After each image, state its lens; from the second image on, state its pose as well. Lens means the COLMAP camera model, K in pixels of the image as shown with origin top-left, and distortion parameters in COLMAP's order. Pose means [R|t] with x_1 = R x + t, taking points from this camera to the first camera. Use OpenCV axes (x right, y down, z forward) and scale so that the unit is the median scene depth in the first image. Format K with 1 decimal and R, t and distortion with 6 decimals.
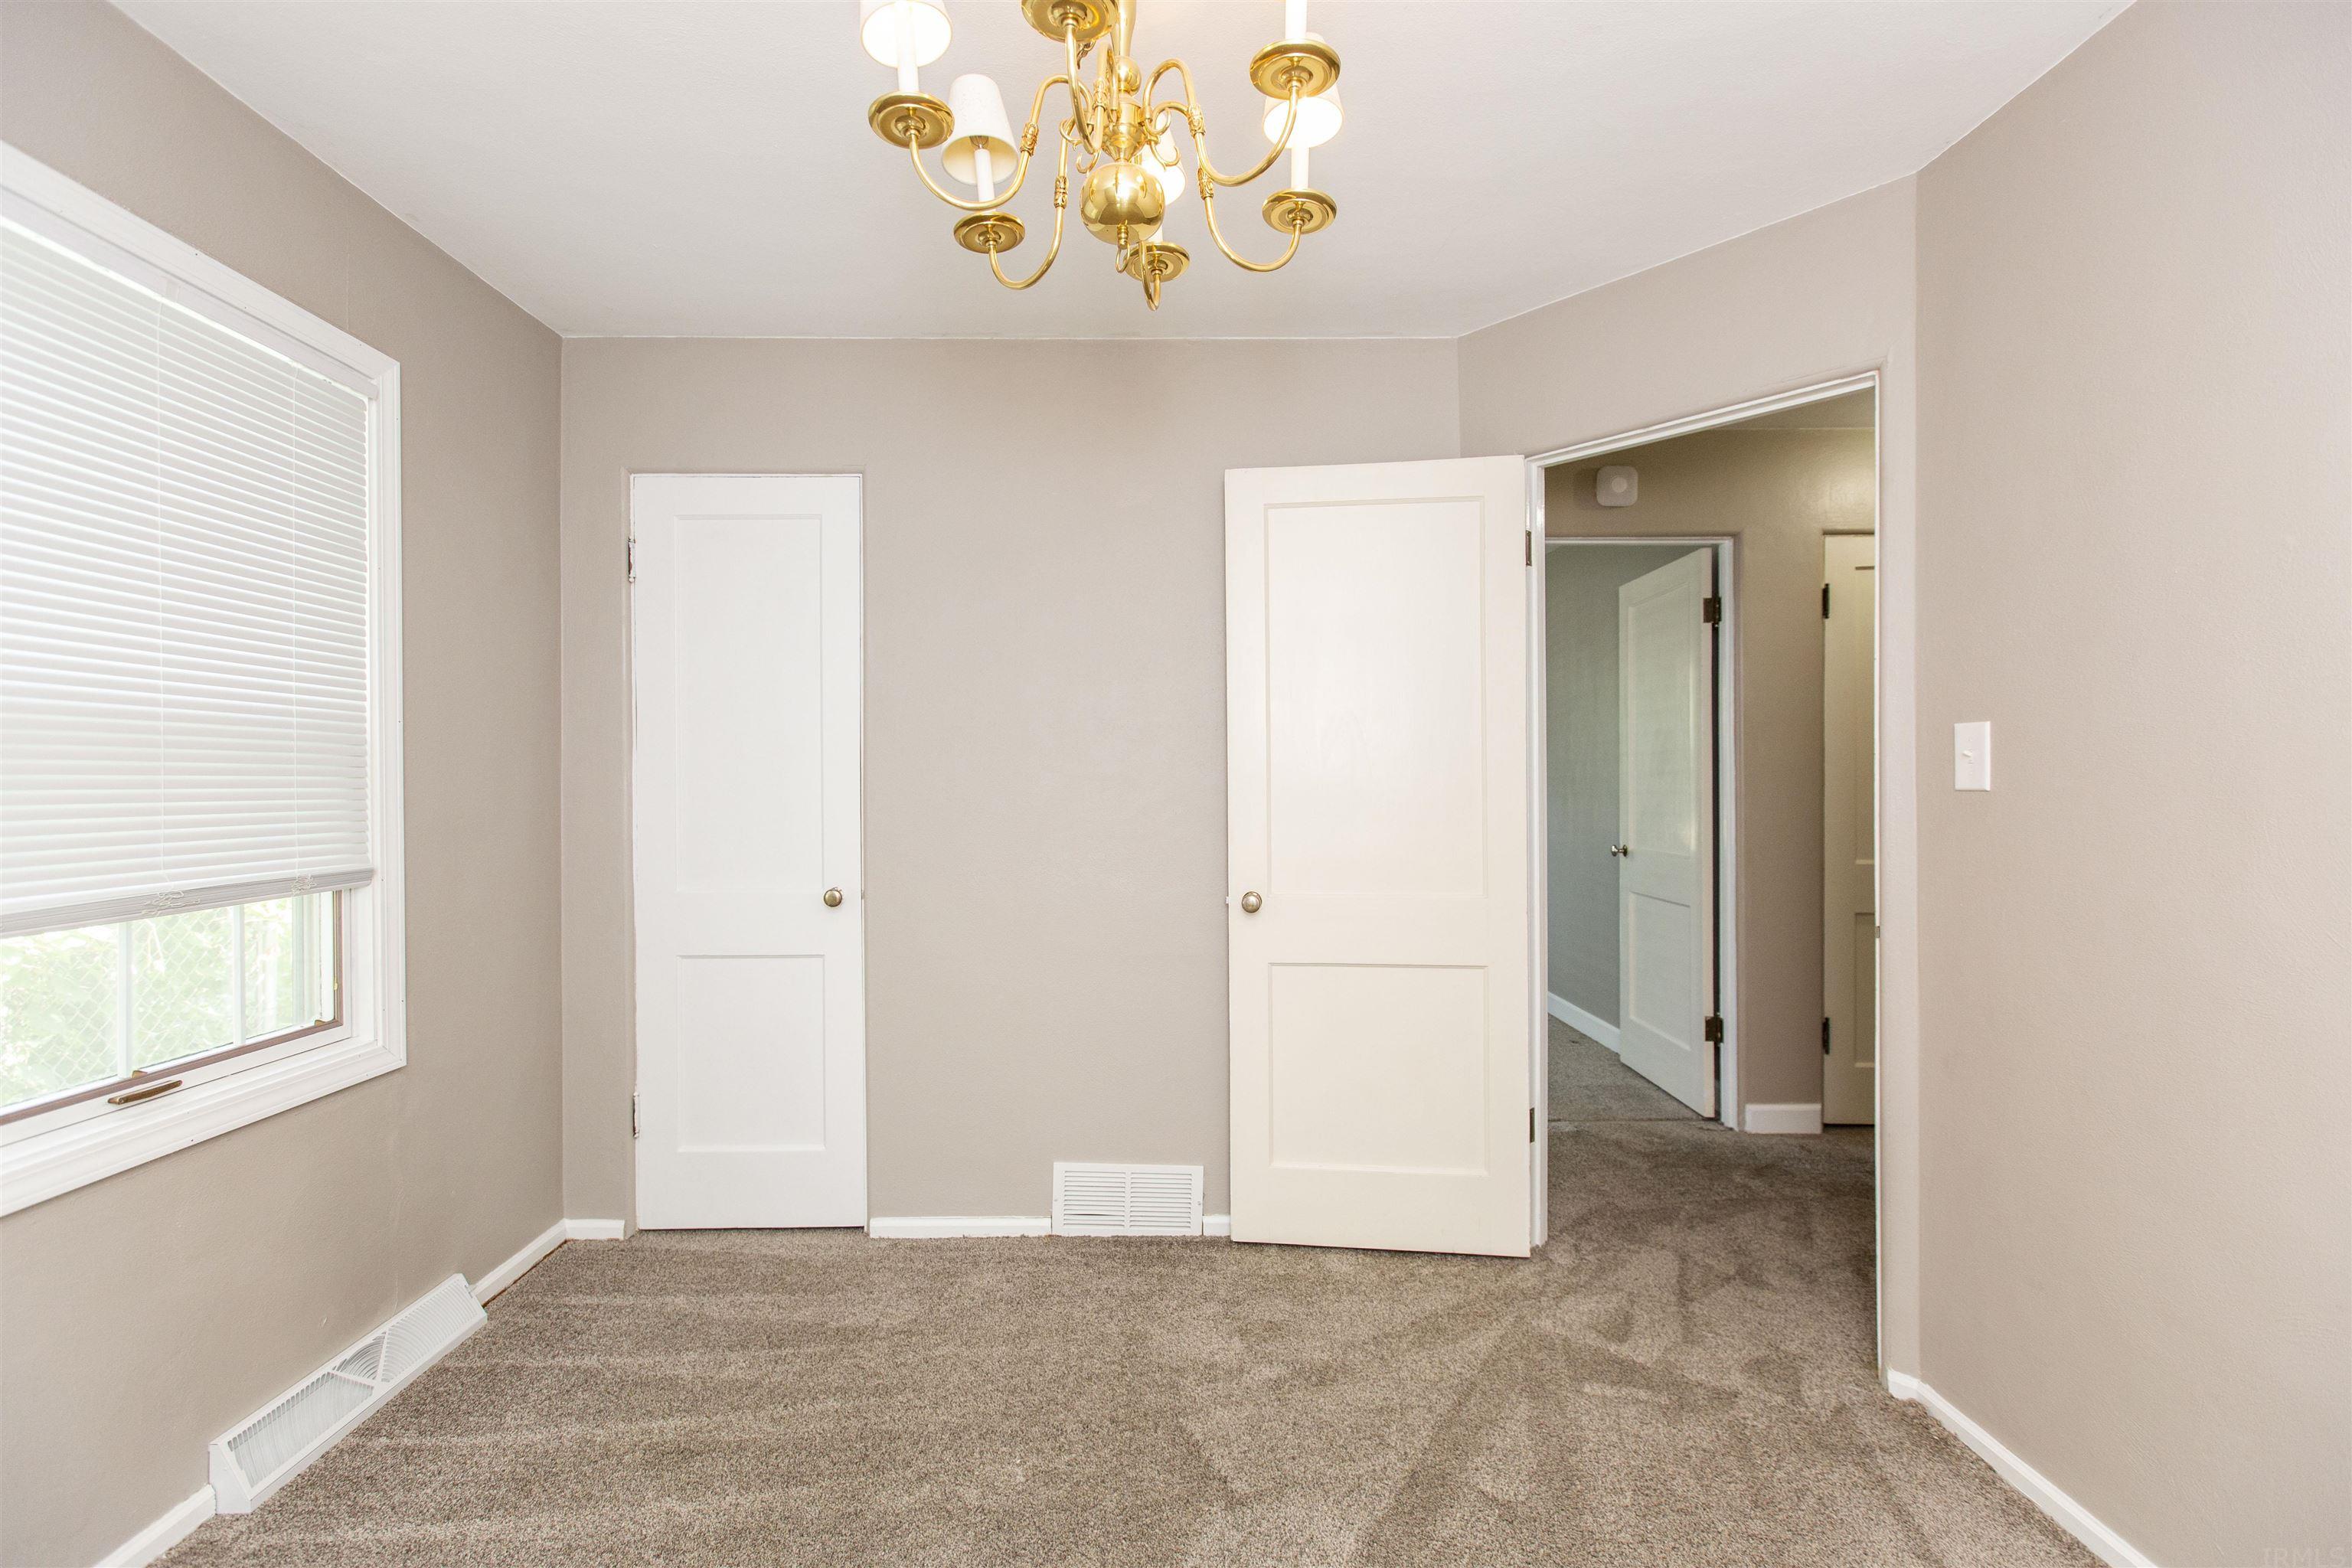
lens RADIAL K [[1058.3, 0, 1176.0], [0, 1058.3, 784.0], [0, 0, 1]] dist [0.000740, -0.000055]
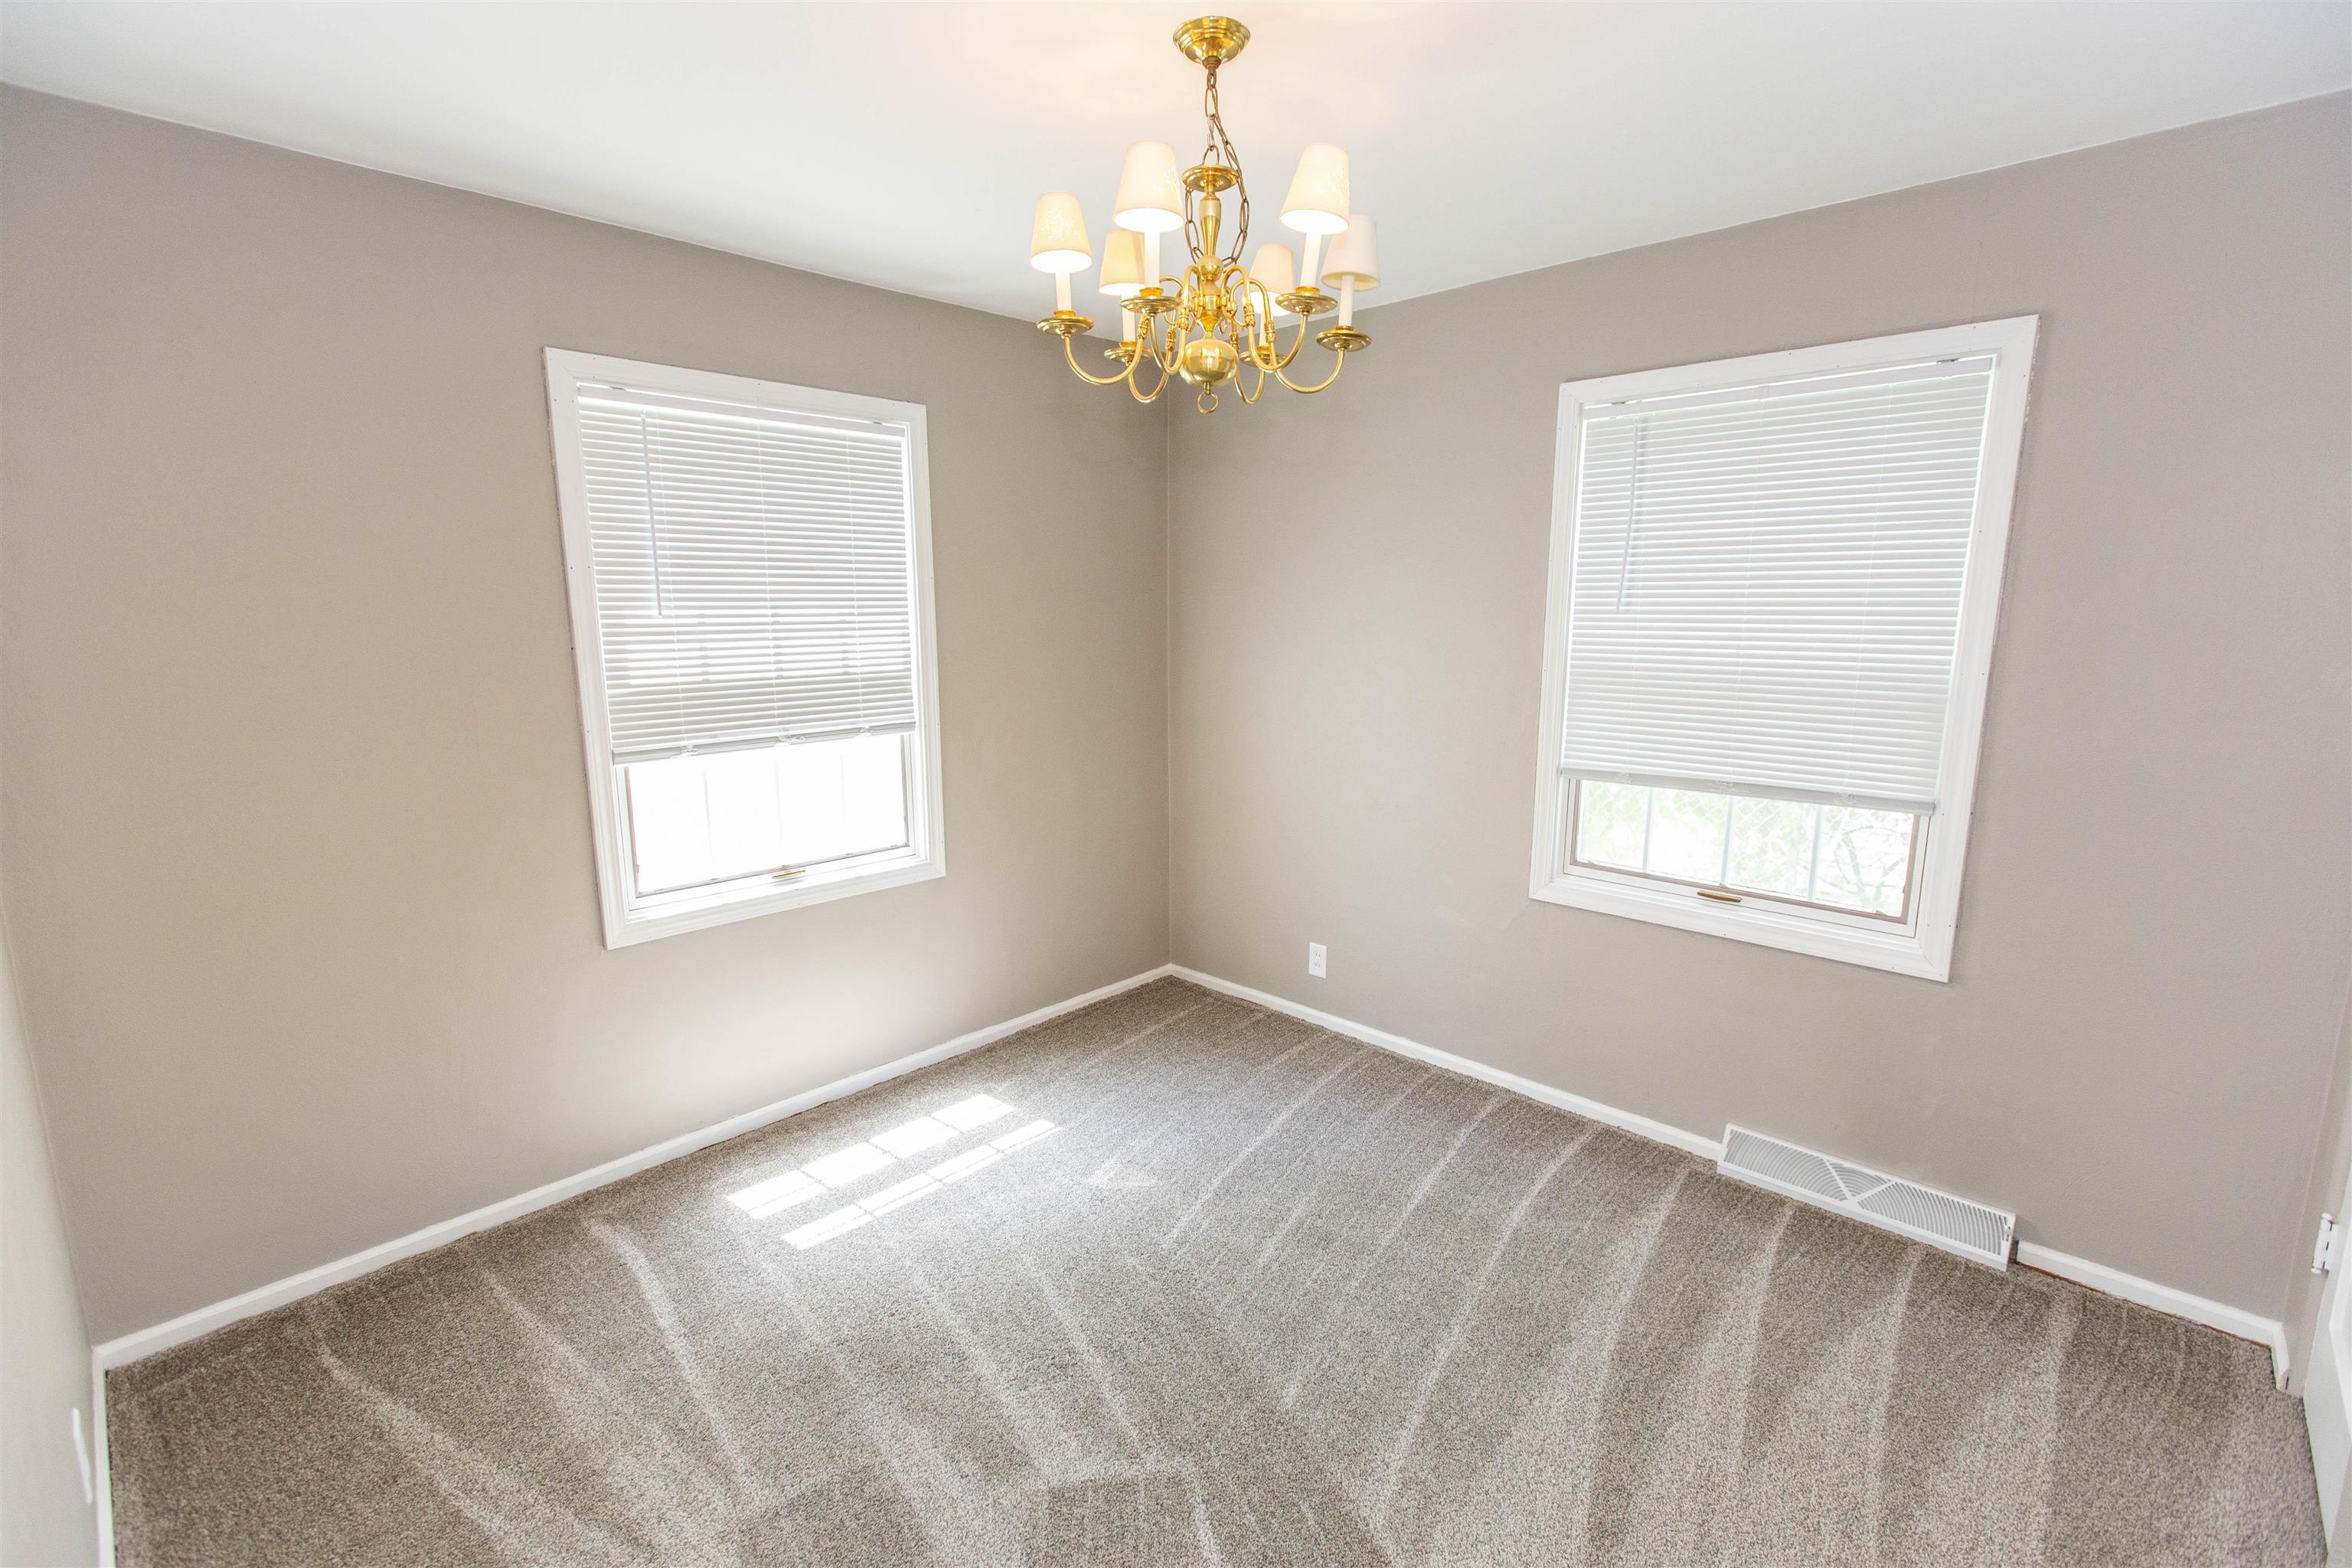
lens RADIAL K [[1039.2, 0, 1176.0], [0, 1039.2, 784.0], [0, 0, 1]] dist [-0.000877, -0.000089]
pose [[-0.700338, 0.126167, -0.702573, 0.620726], [0.000226, 0.984295, 0.176532, -0.143337], [0.713811, 0.123473, -0.689368, 1.219298]]
